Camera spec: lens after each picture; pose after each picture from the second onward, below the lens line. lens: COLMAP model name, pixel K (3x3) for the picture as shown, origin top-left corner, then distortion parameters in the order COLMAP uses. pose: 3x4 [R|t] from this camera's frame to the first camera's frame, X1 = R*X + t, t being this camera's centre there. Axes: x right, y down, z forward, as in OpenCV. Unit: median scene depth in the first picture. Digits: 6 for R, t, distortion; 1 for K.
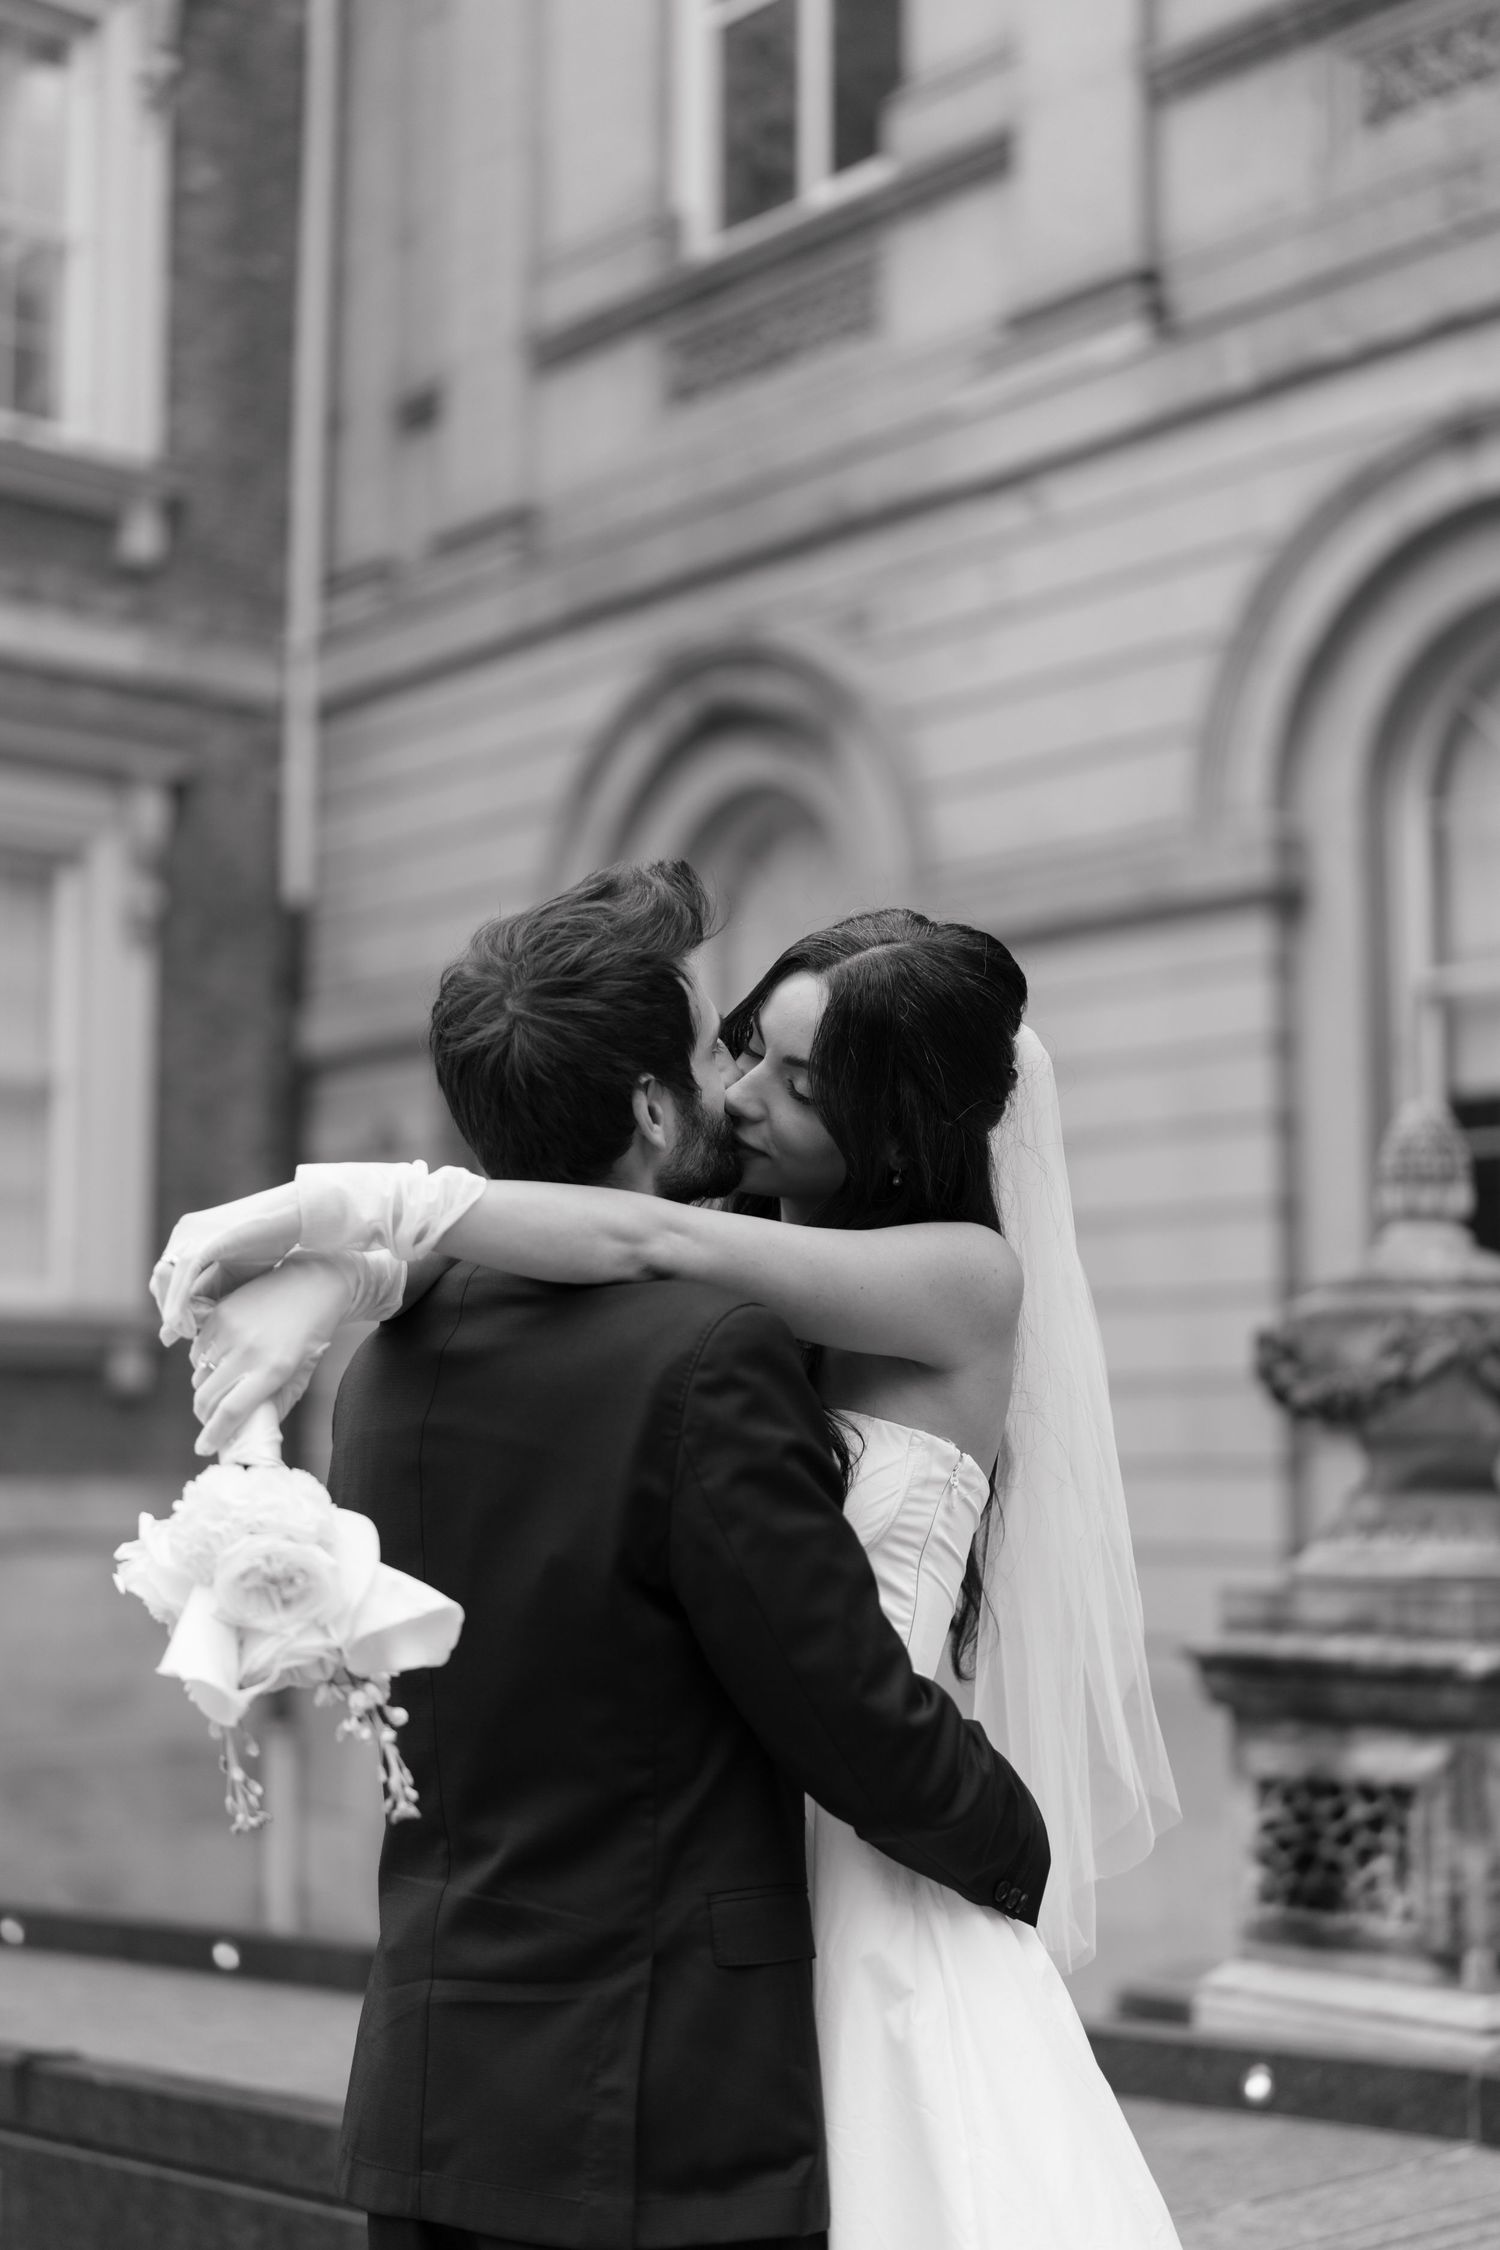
lens RADIAL K [[3160.9, 0, 750.0], [0, 3160.9, 1125.0], [0, 0, 1]] dist [0.019386, -0.026089]
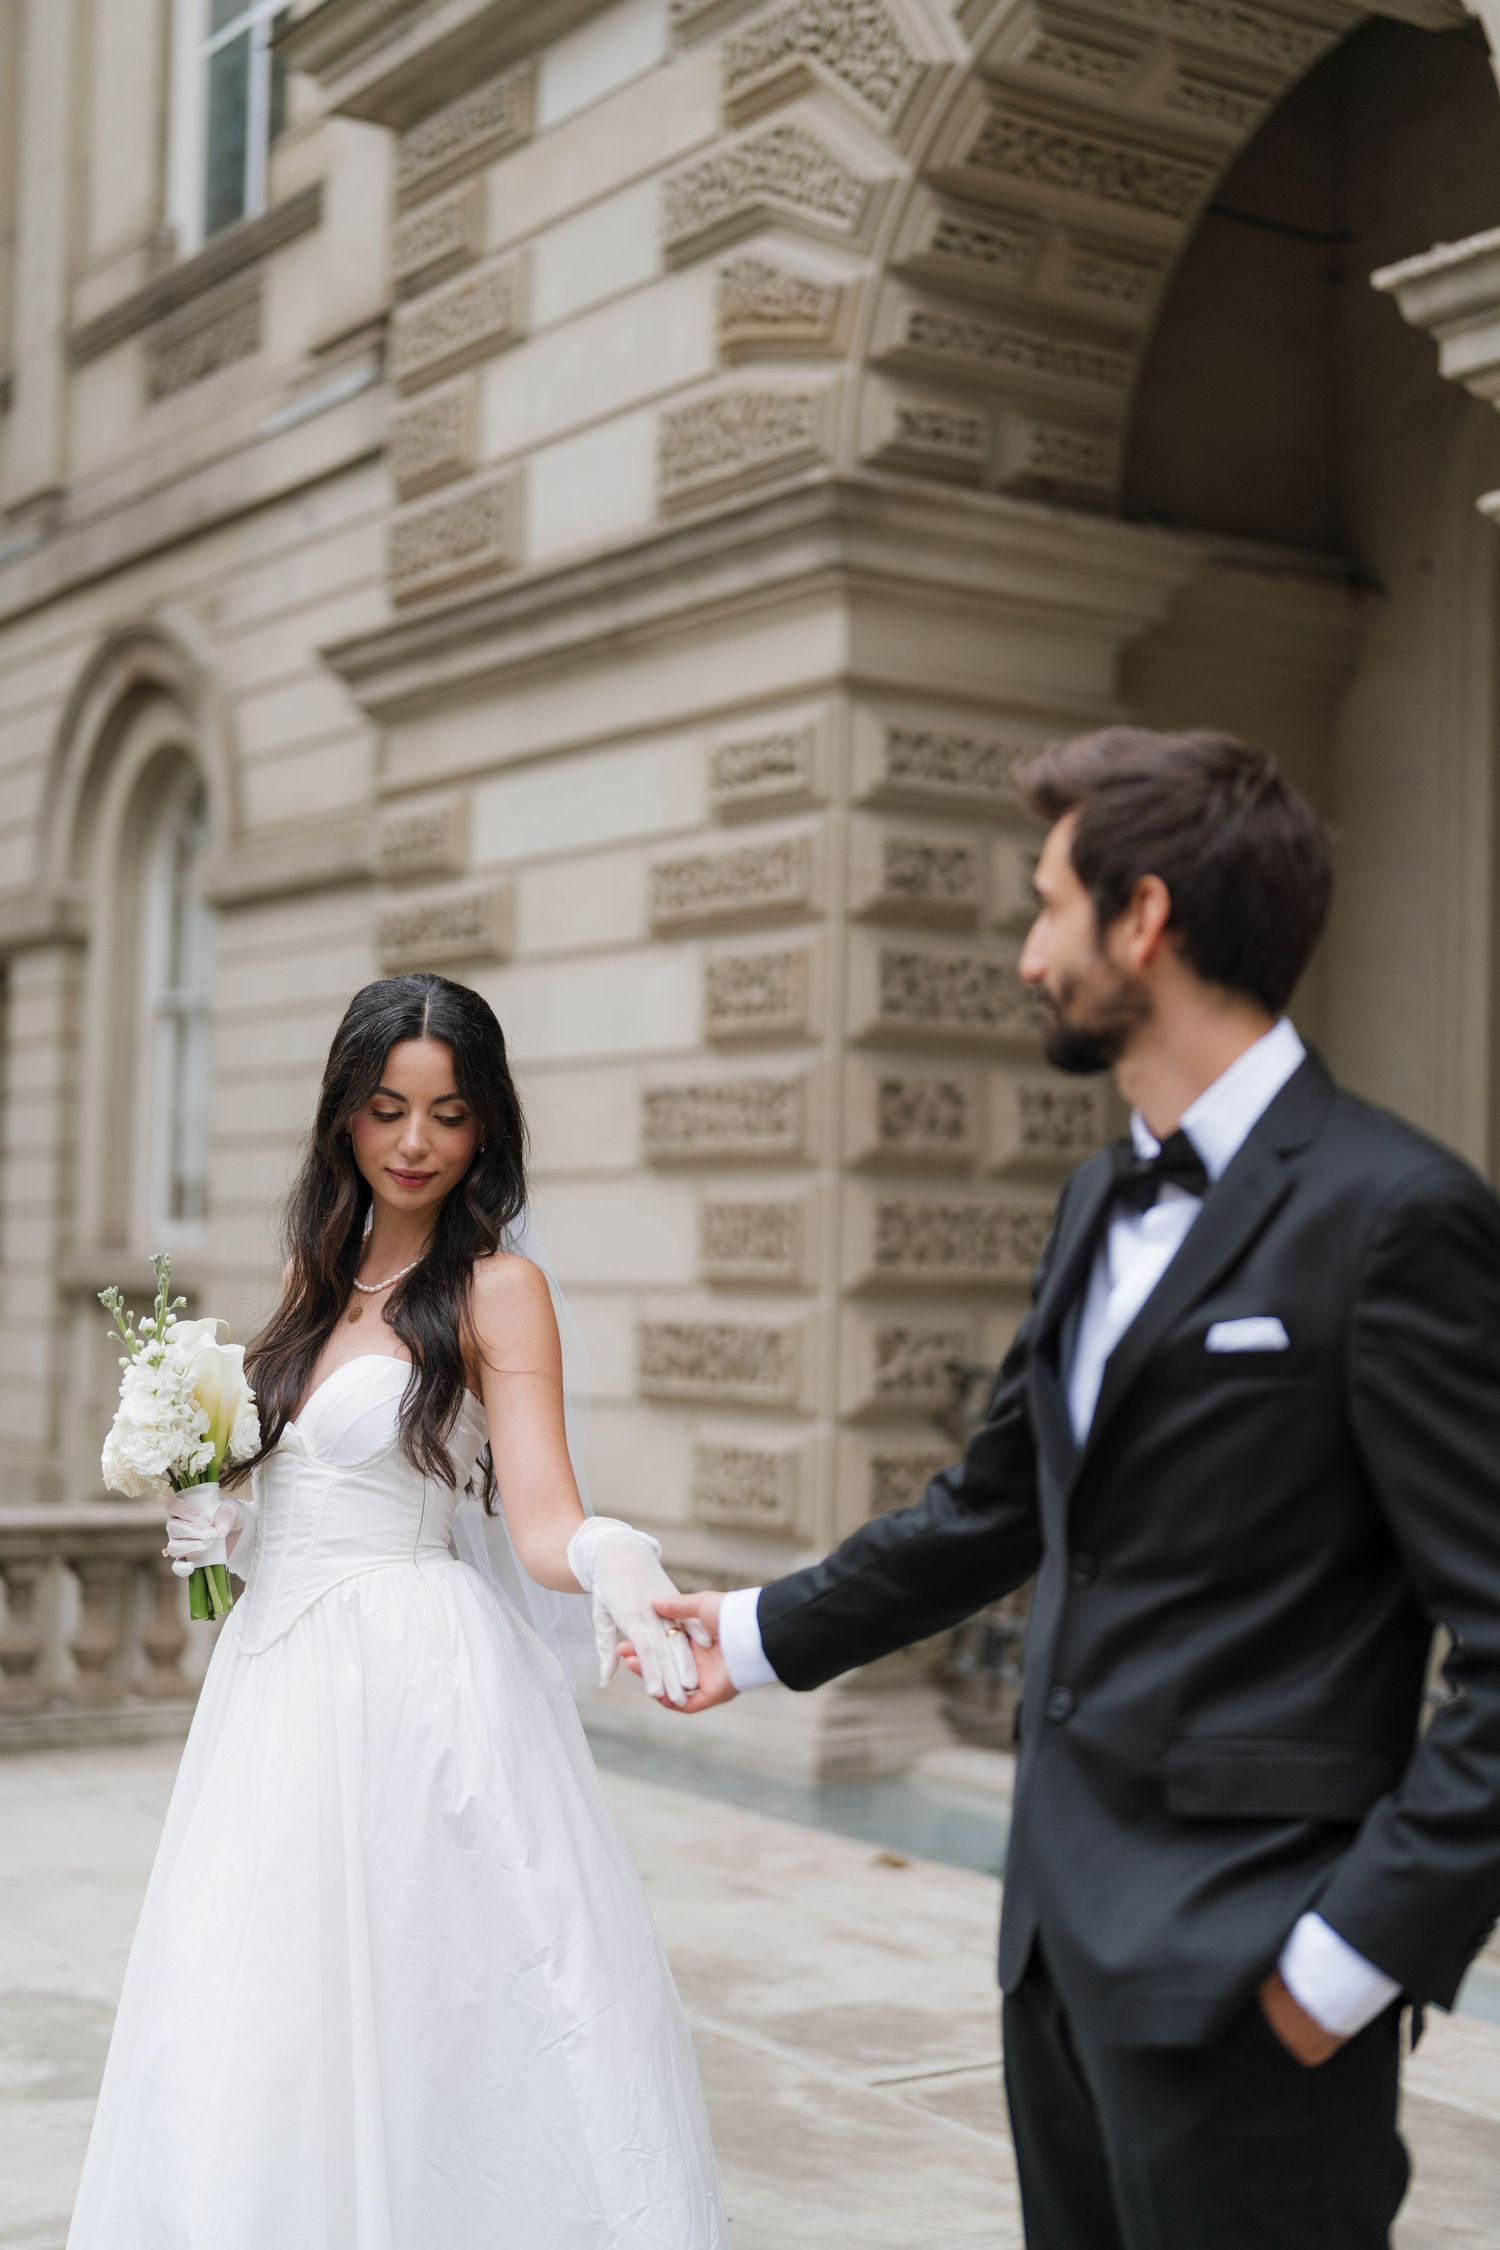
lens RADIAL K [[3116.9, 0, 750.0], [0, 3116.9, 1125.0], [0, 0, 1]] dist [0.001441, 0.051775]
pose [[0.991645, 0.018640, -0.127646, 0.384835], [-0.010463, 0.997867, 0.064436, -0.047648], [0.128575, -0.062562, 0.989724, -0.115443]]
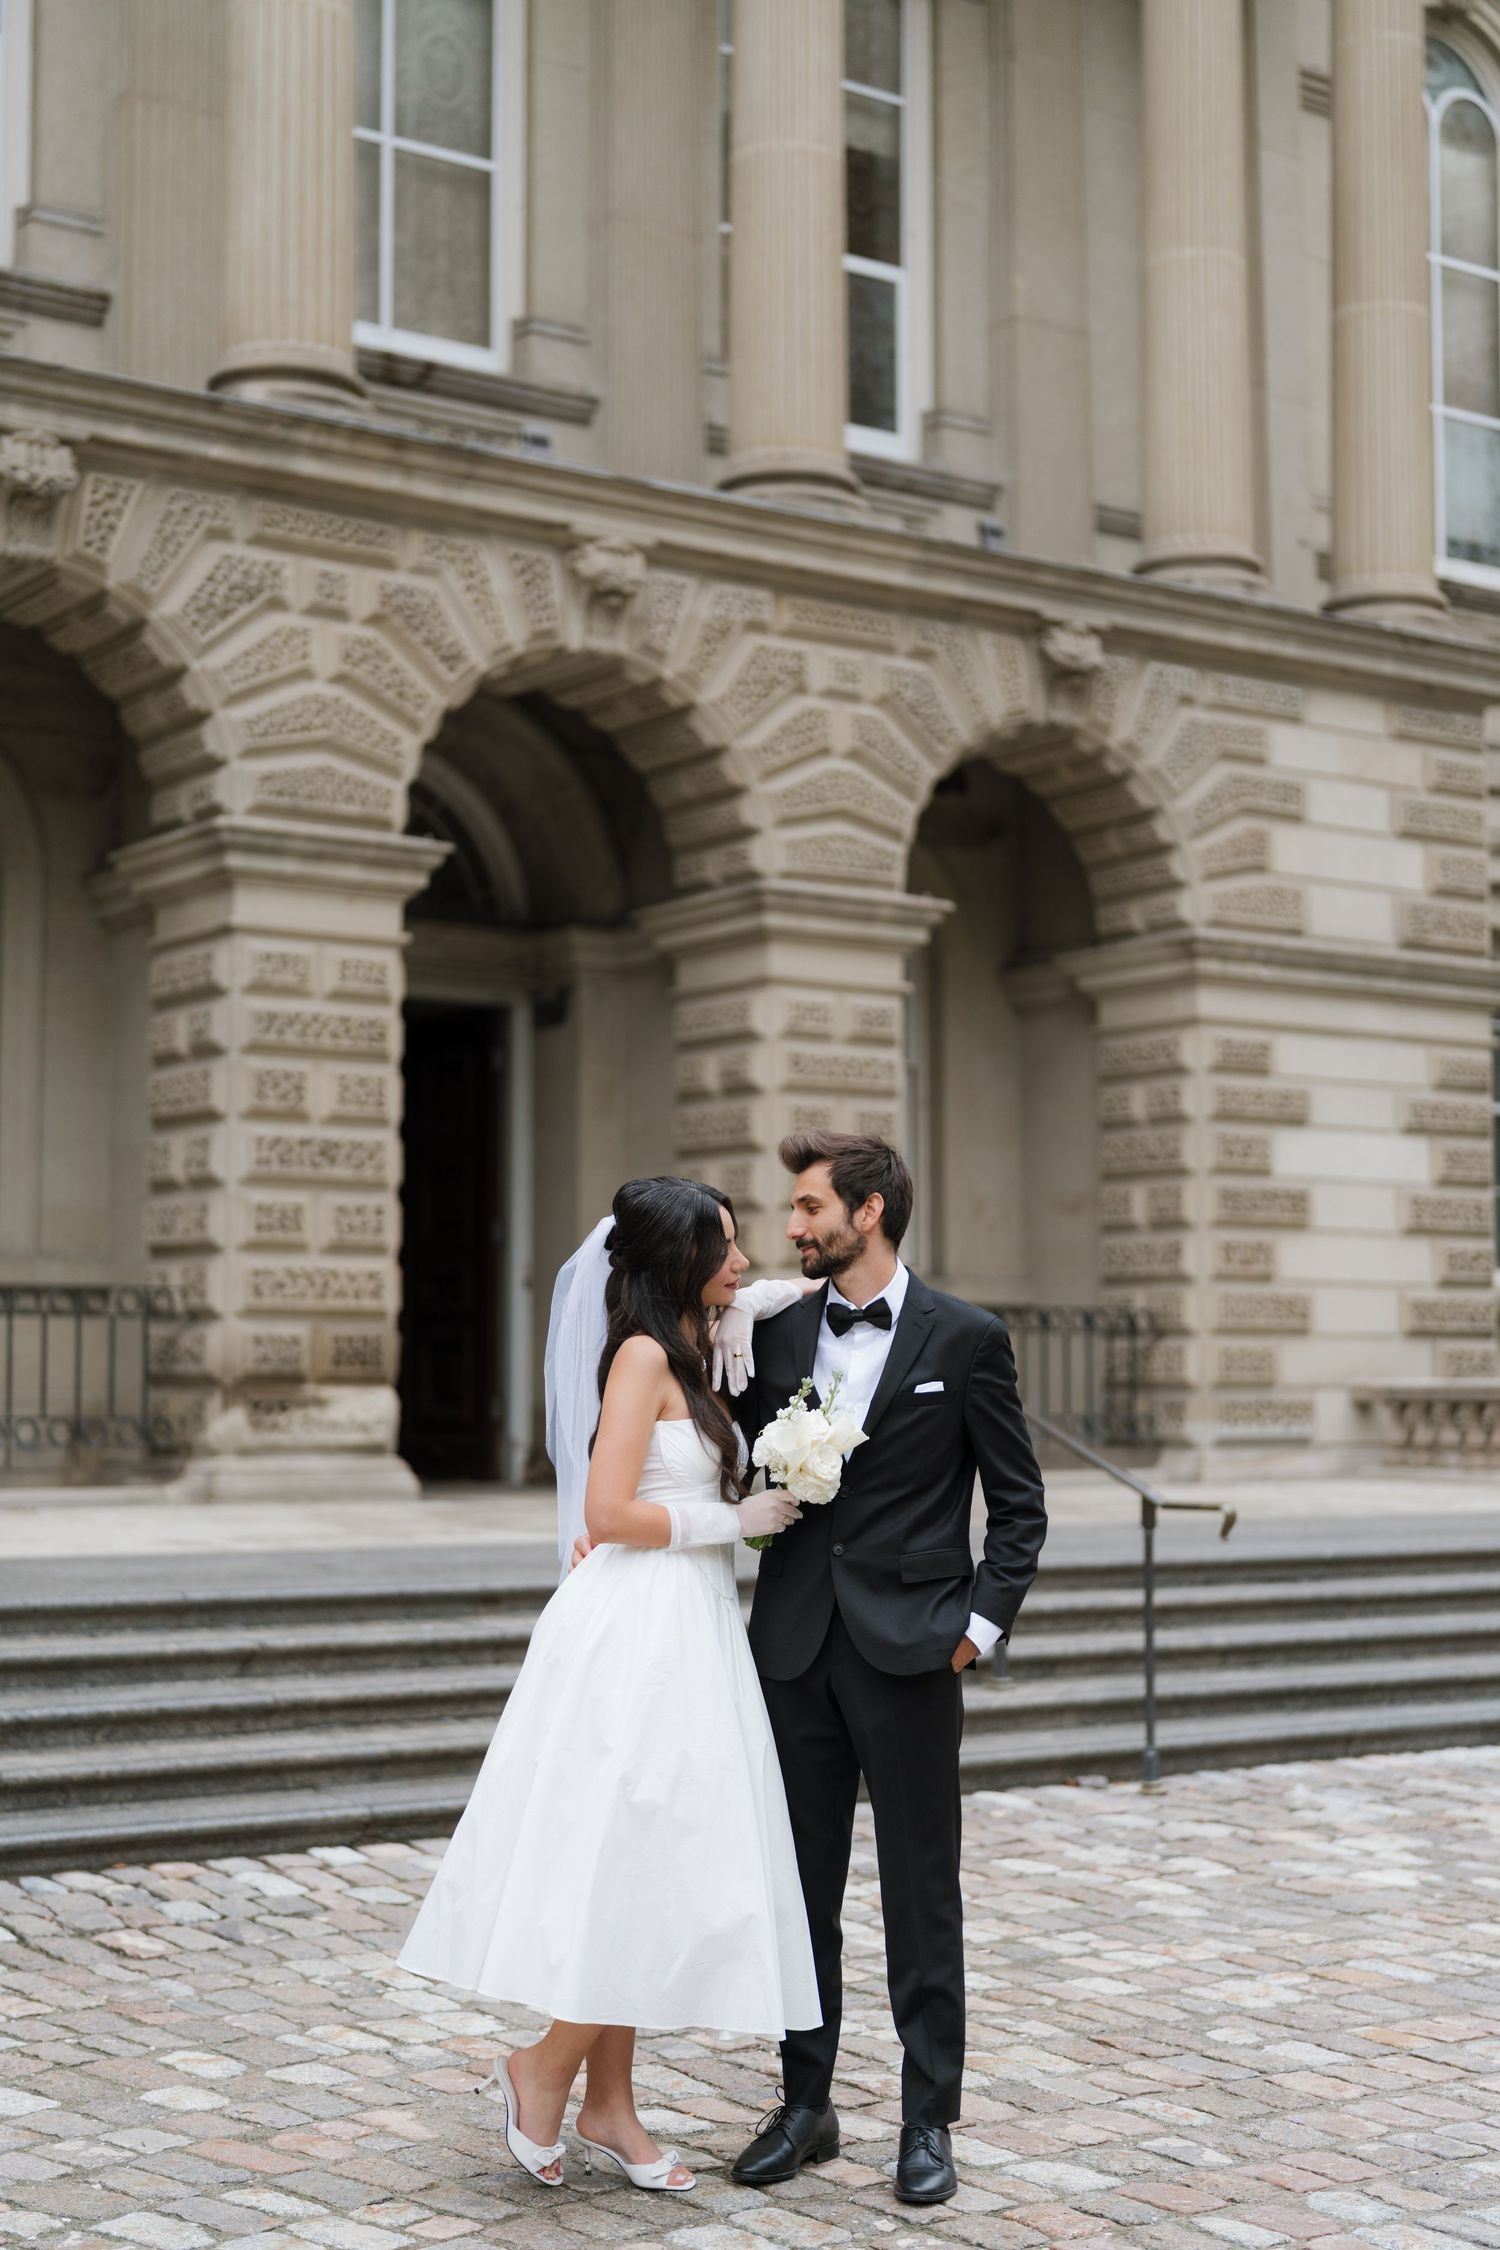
lens RADIAL K [[3116.9, 0, 750.0], [0, 3116.9, 1125.0], [0, 0, 1]] dist [0.001441, 0.051775]
pose [[0.111673, 0.085985, 0.990018, -0.650888], [-0.110635, 0.991132, -0.073602, 0.024932], [-0.987567, -0.101311, 0.120195, 0.025899]]
